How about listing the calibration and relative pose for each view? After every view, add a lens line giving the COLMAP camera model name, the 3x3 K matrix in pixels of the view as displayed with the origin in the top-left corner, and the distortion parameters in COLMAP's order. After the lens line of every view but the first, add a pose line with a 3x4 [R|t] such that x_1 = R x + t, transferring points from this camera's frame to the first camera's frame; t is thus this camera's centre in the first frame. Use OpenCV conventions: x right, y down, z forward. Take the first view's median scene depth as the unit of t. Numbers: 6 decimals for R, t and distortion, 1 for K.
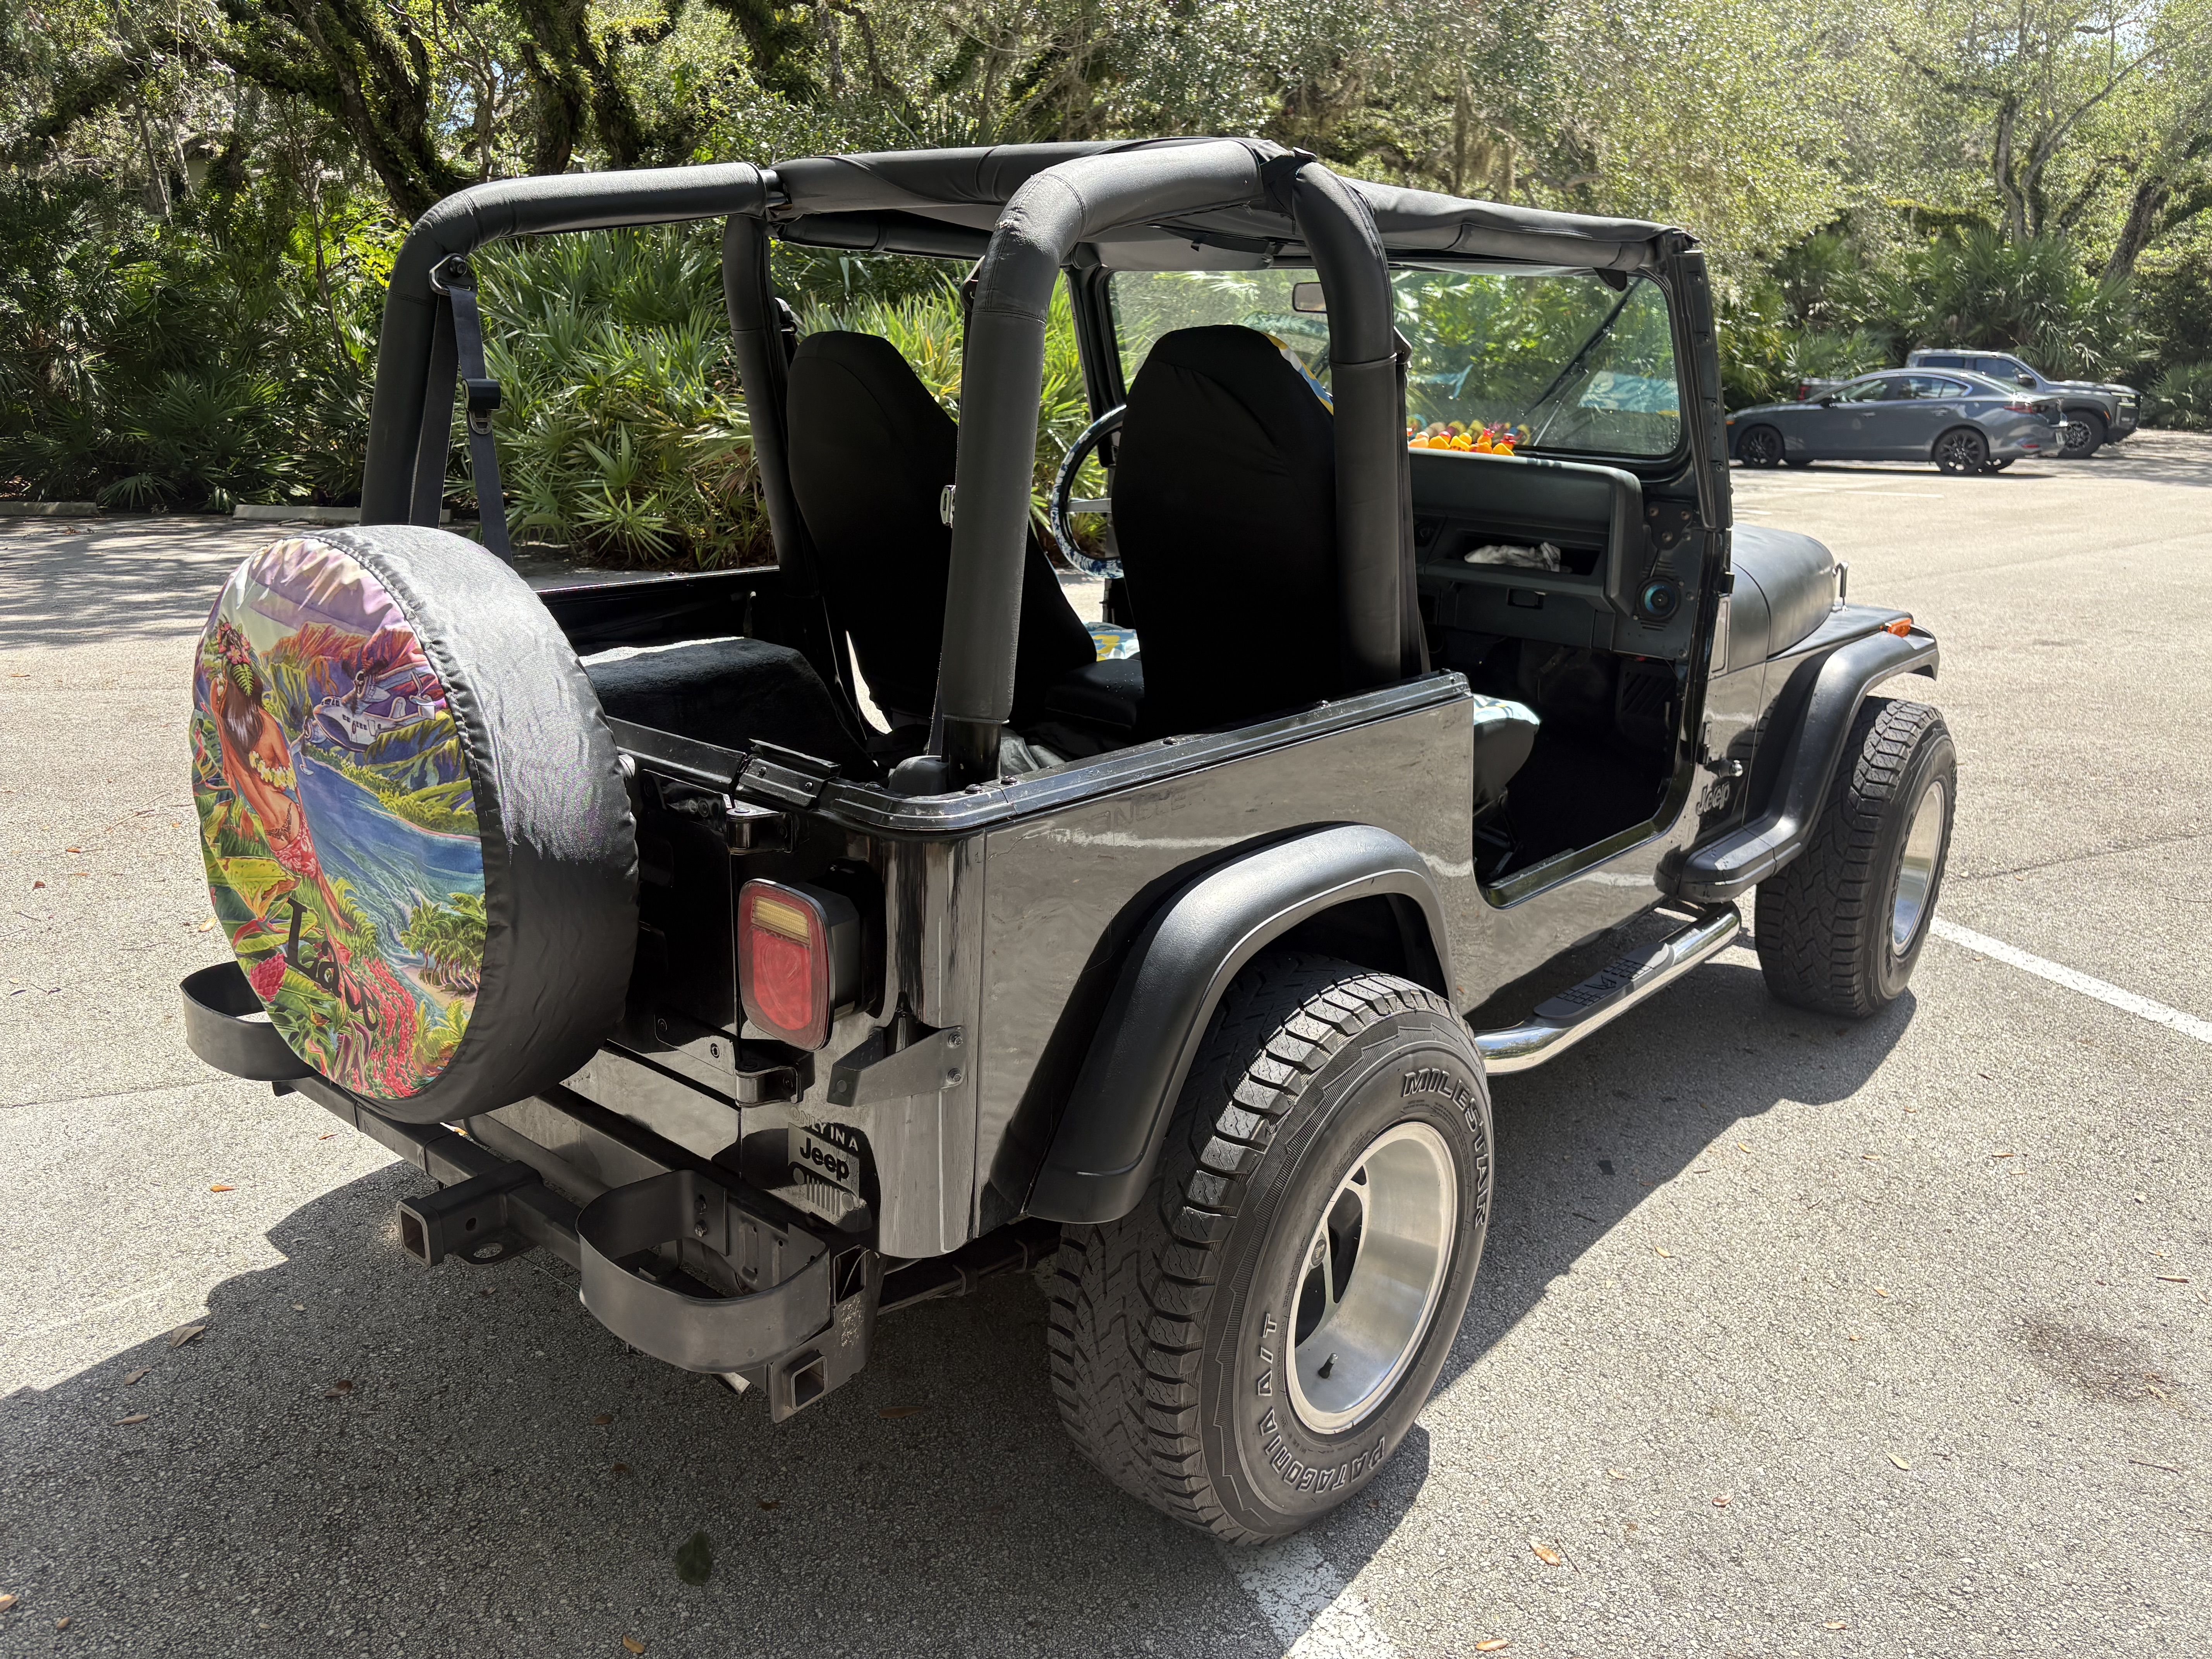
lens RADIAL K [[1663.5, 0, 1104.9], [0, 1663.5, 898.4], [0, 0, 1]] dist [0.004701, 0.000453]
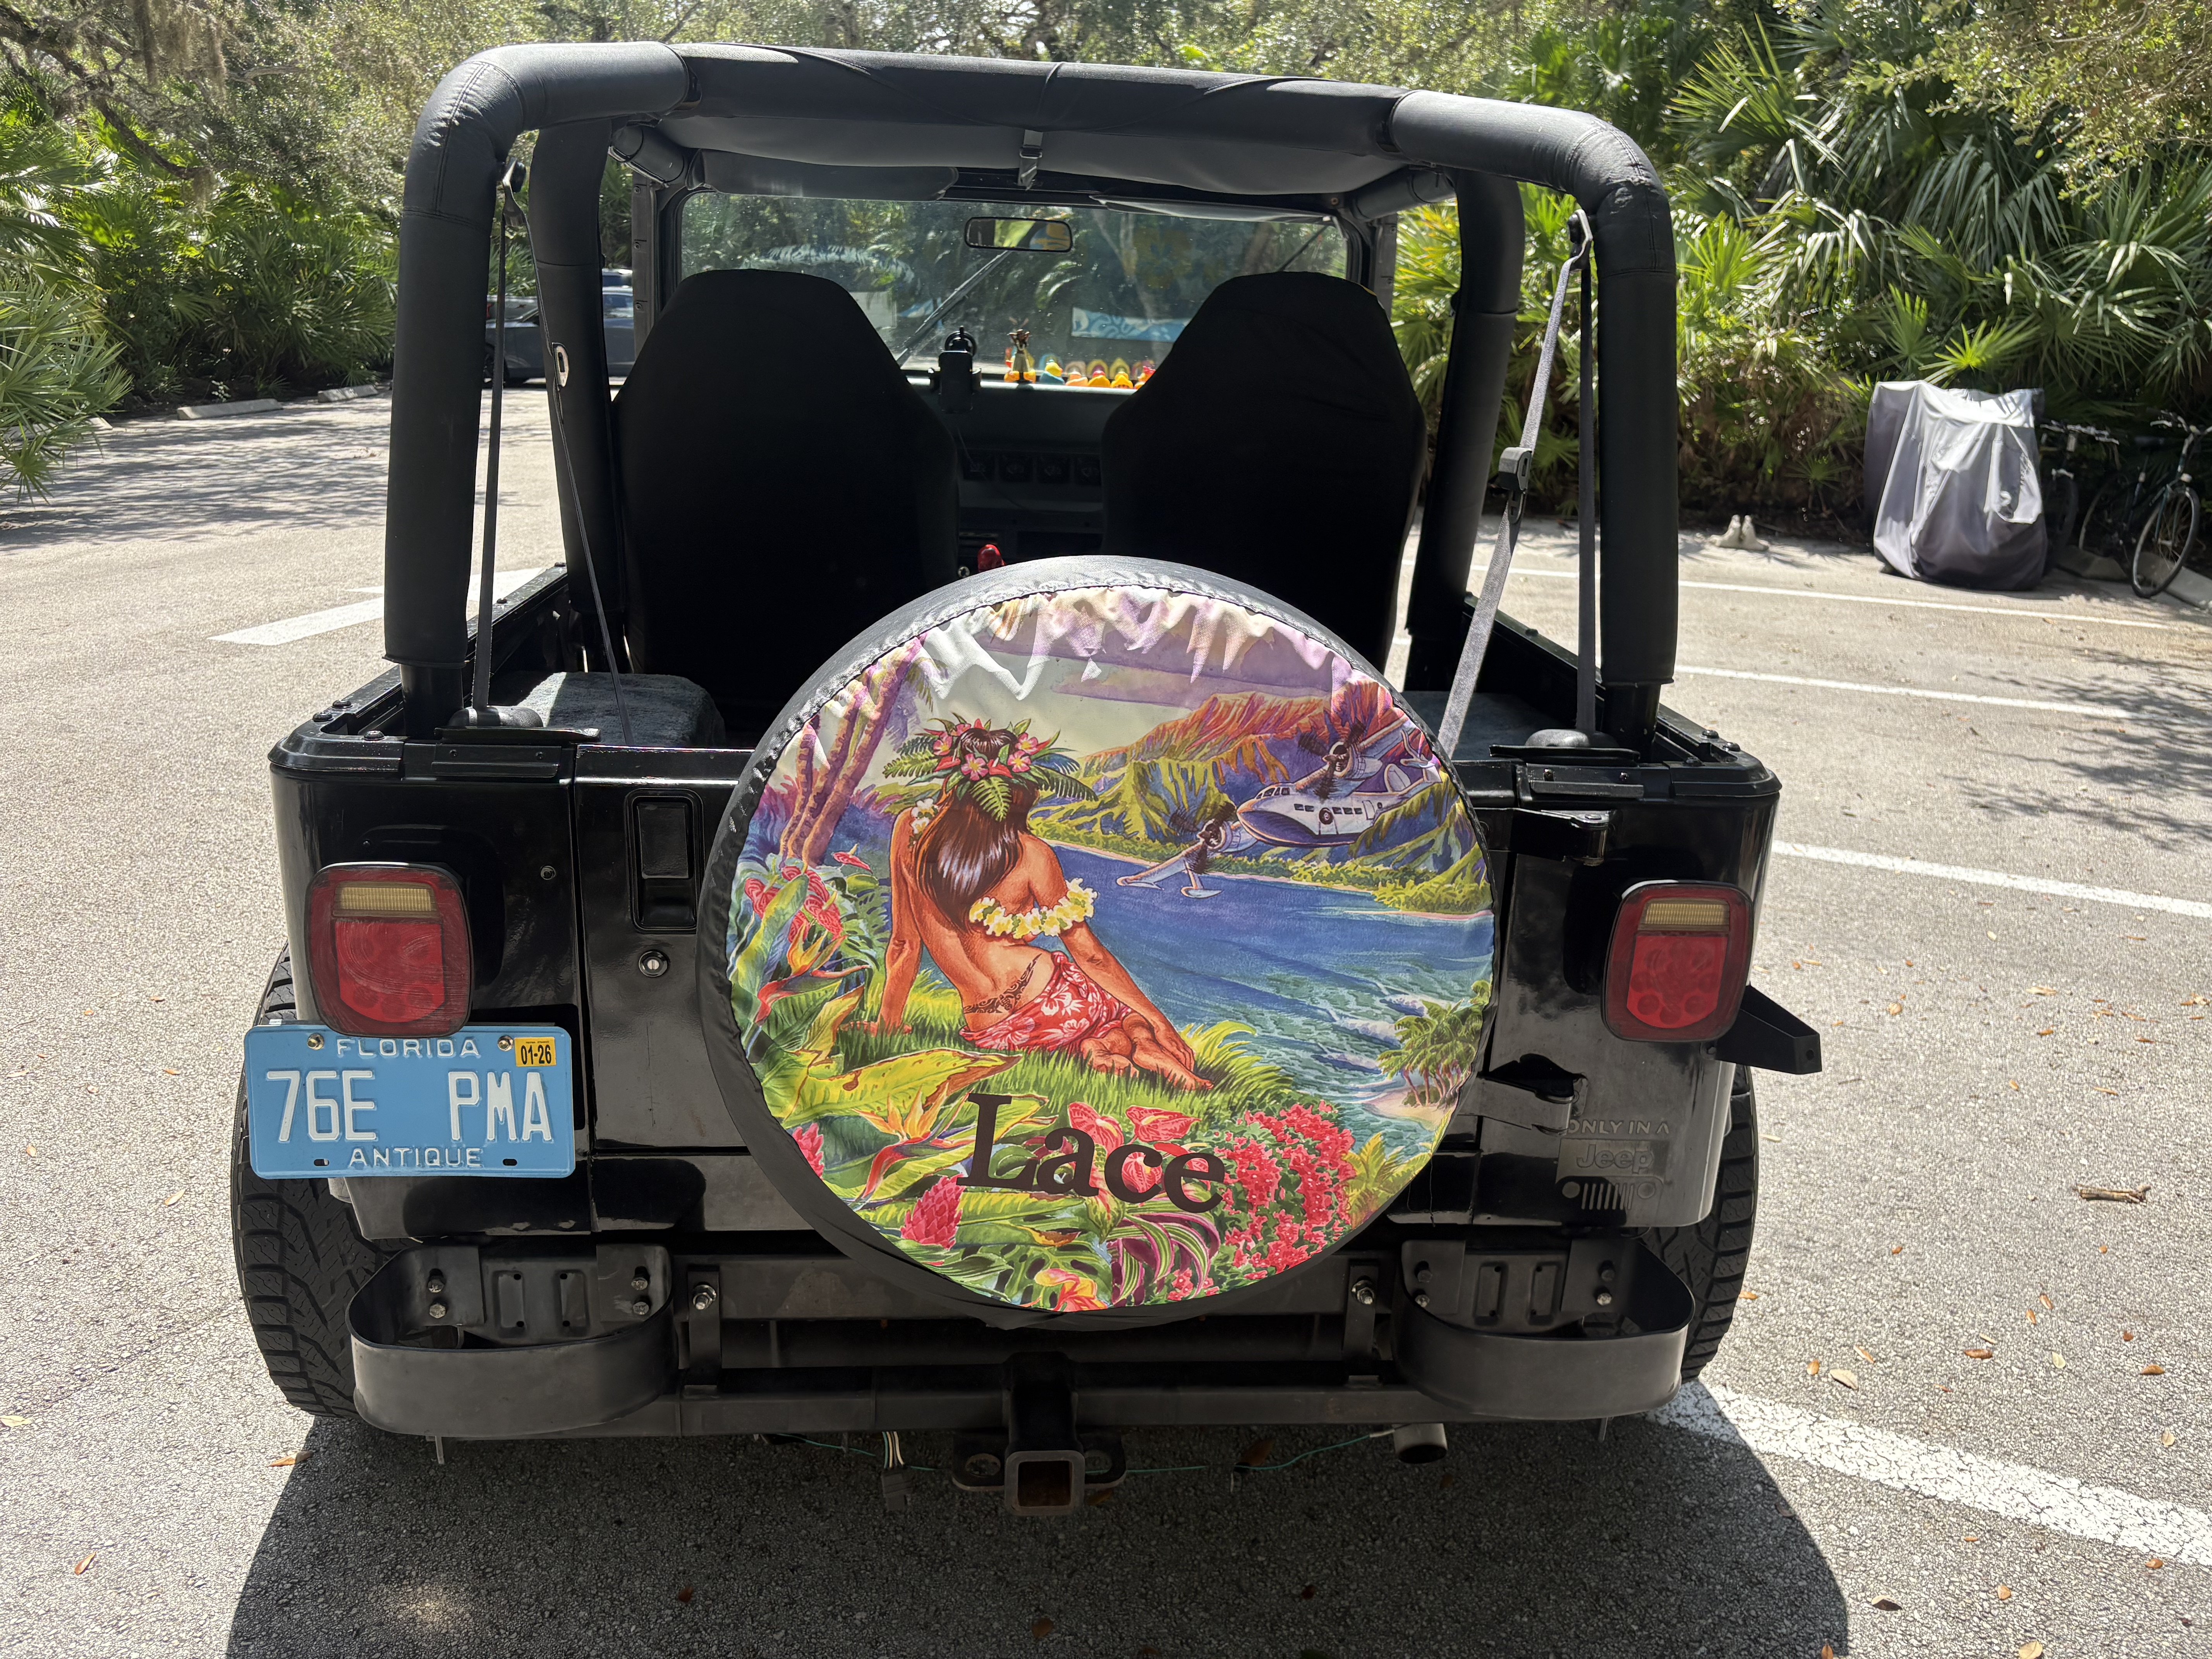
lens RADIAL K [[1684.8, 0, 1106.0], [0, 1684.8, 829.5], [0, 0, 1]] dist [0.027894, -0.000479]
pose [[0.717531, -0.217449, 0.661714, -1.016654], [0.212082, 0.973116, 0.089808, -0.183623], [-0.663454, 0.075898, 0.744358, 0.469167]]
